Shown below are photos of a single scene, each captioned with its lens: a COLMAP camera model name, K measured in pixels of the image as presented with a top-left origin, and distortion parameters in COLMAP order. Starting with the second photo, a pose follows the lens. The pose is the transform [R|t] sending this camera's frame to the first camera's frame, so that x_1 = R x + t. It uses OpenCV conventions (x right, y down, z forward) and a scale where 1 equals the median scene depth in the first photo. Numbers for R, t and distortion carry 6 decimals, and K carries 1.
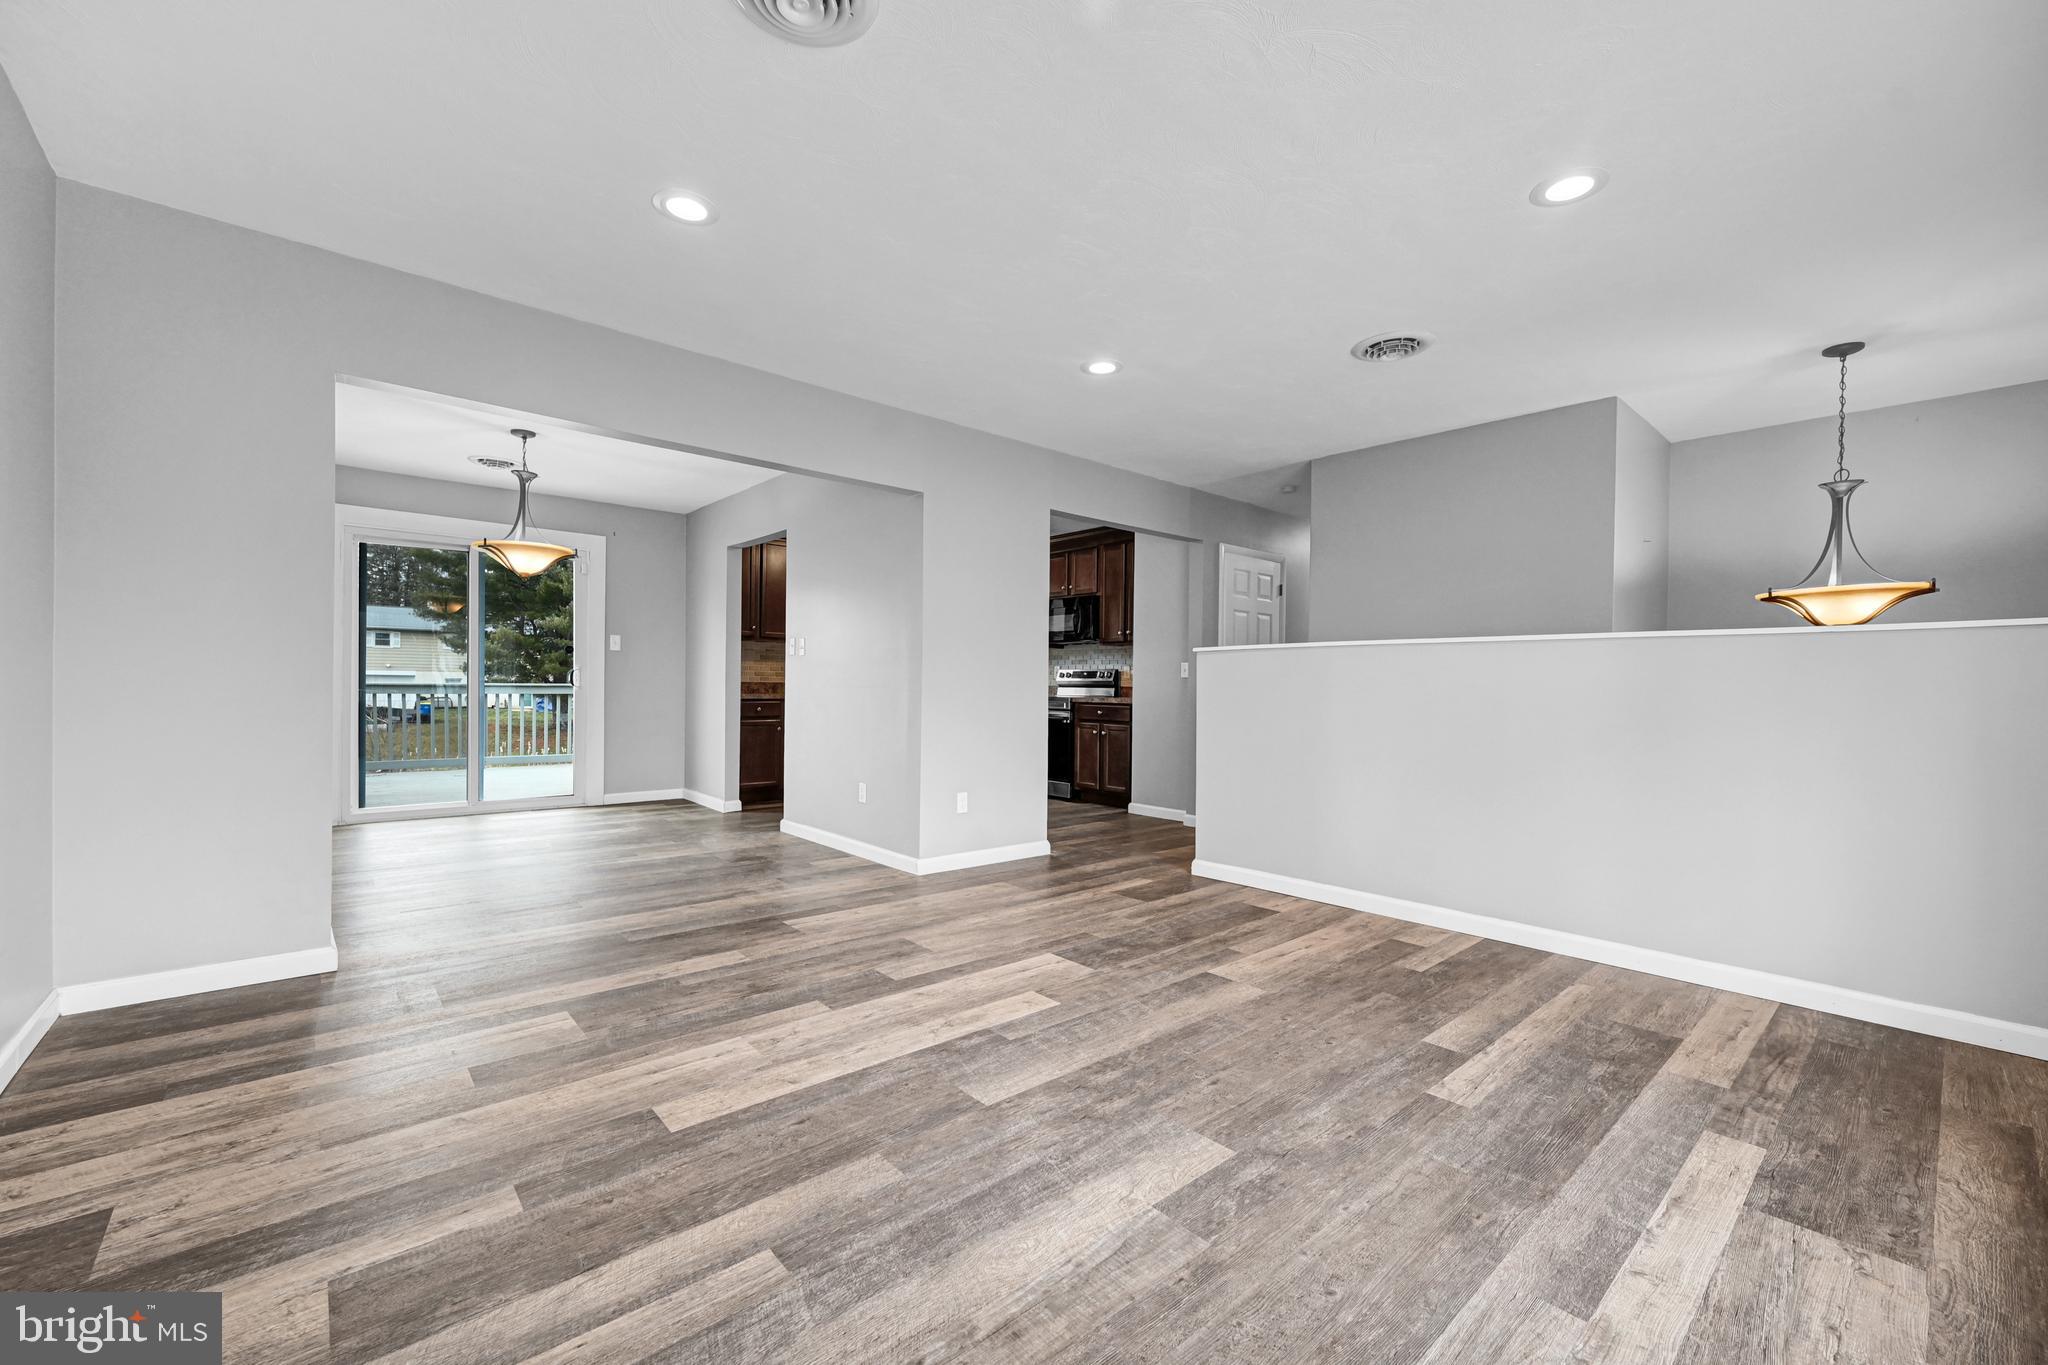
lens RADIAL K [[829.7, 0, 1021.6], [0, 829.7, 691.1], [0, 0, 1]] dist [-0.001821, -0.000119]
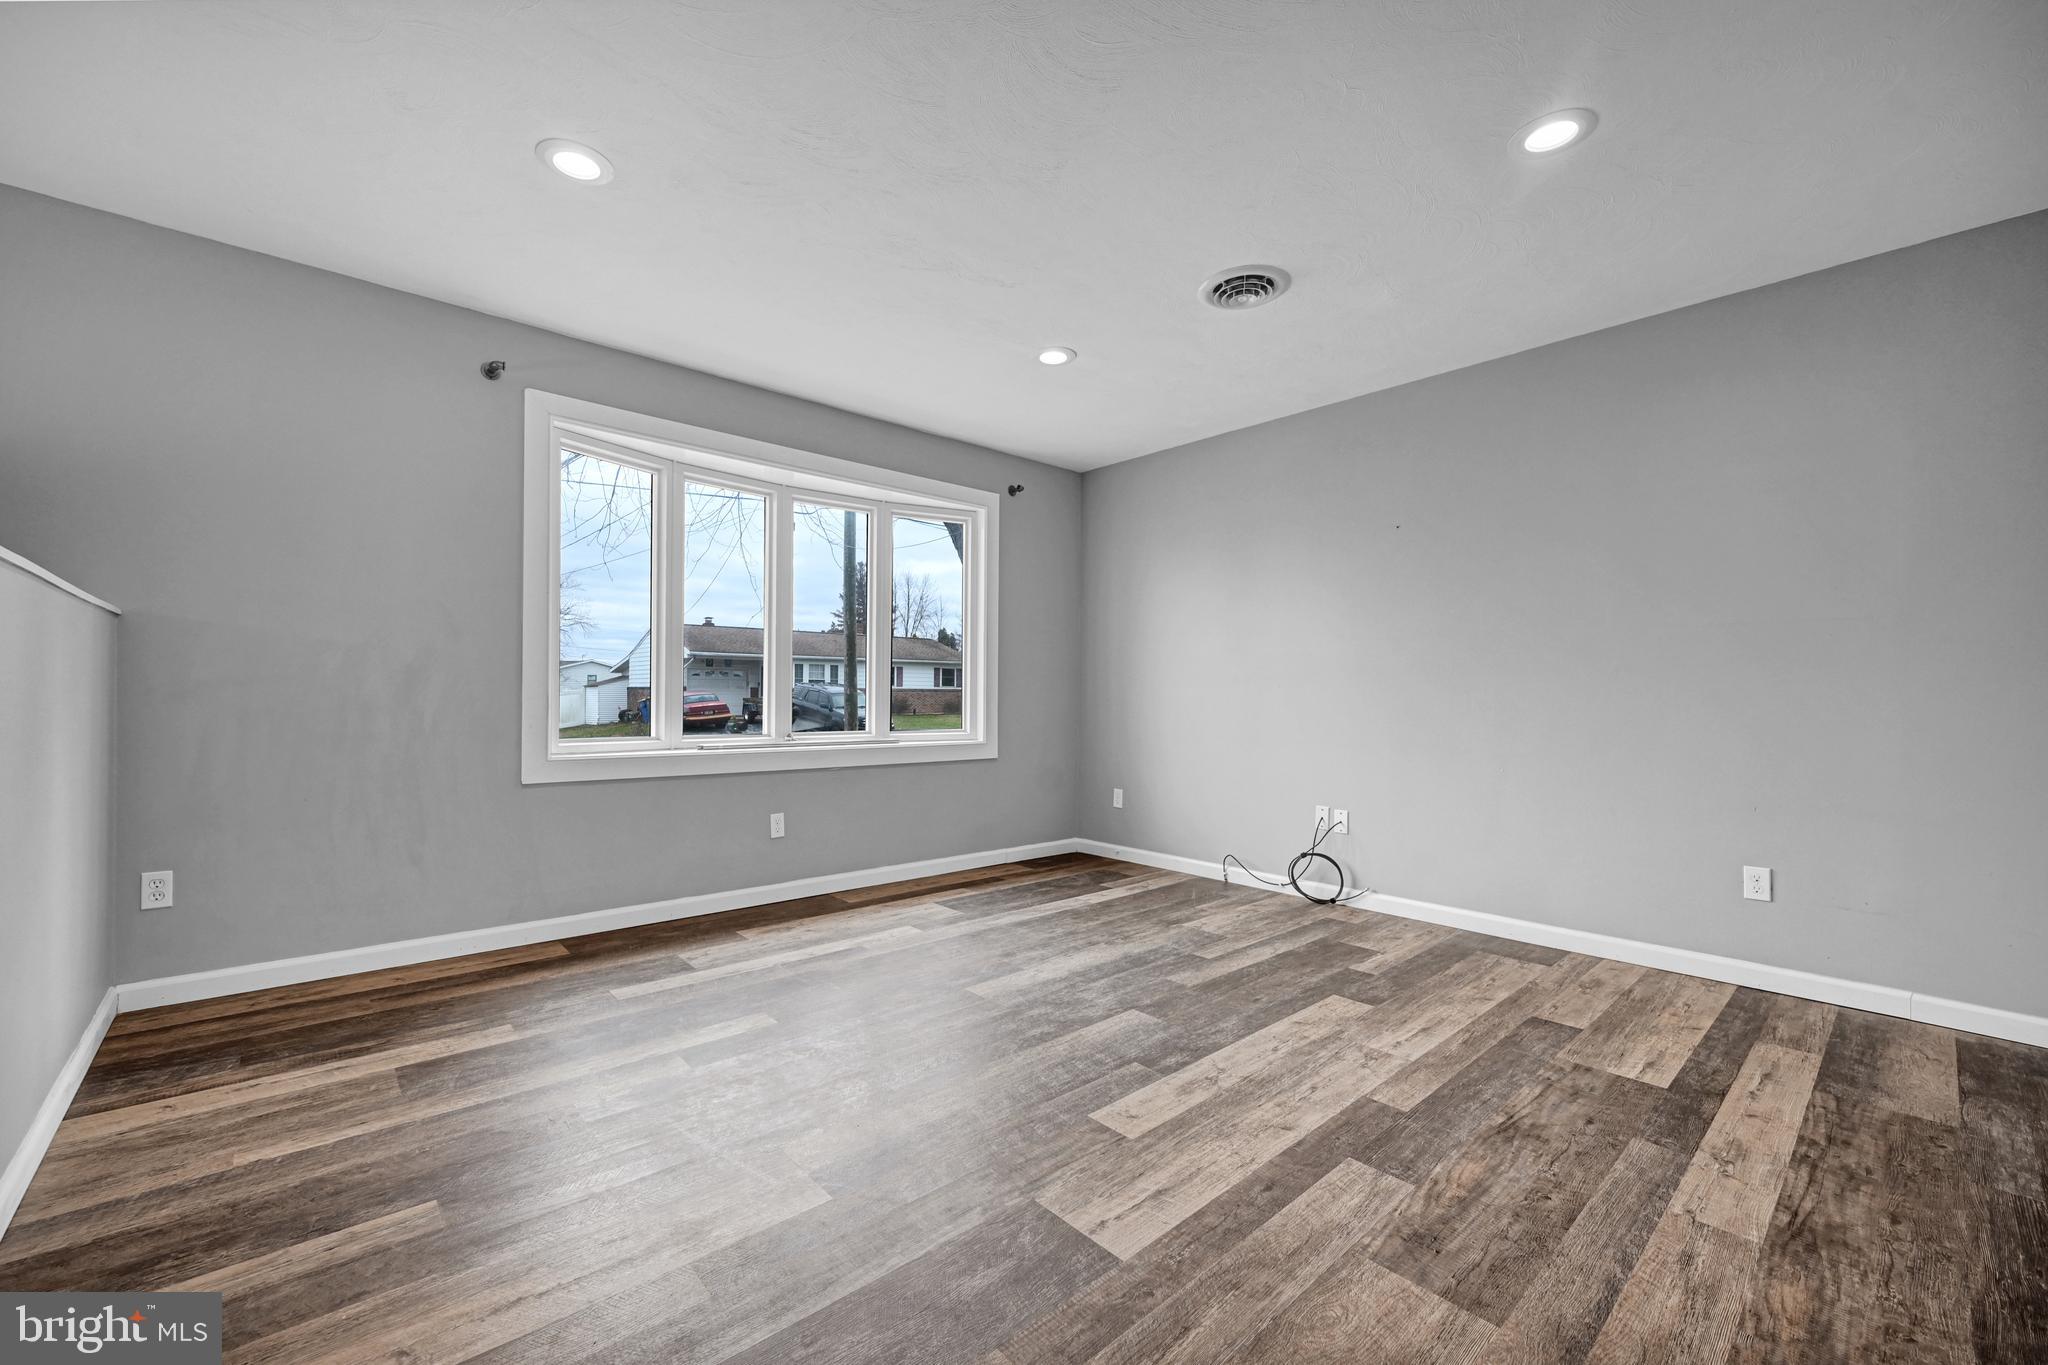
lens RADIAL K [[829.7, 0, 1021.6], [0, 829.7, 691.1], [0, 0, 1]] dist [-0.001821, -0.000119]
pose [[-0.999667, -0.022253, -0.013041, 0.124162], [-0.022245, 0.999752, -0.000744, -0.004848], [0.013055, -0.000453, -0.999915, 1.736120]]
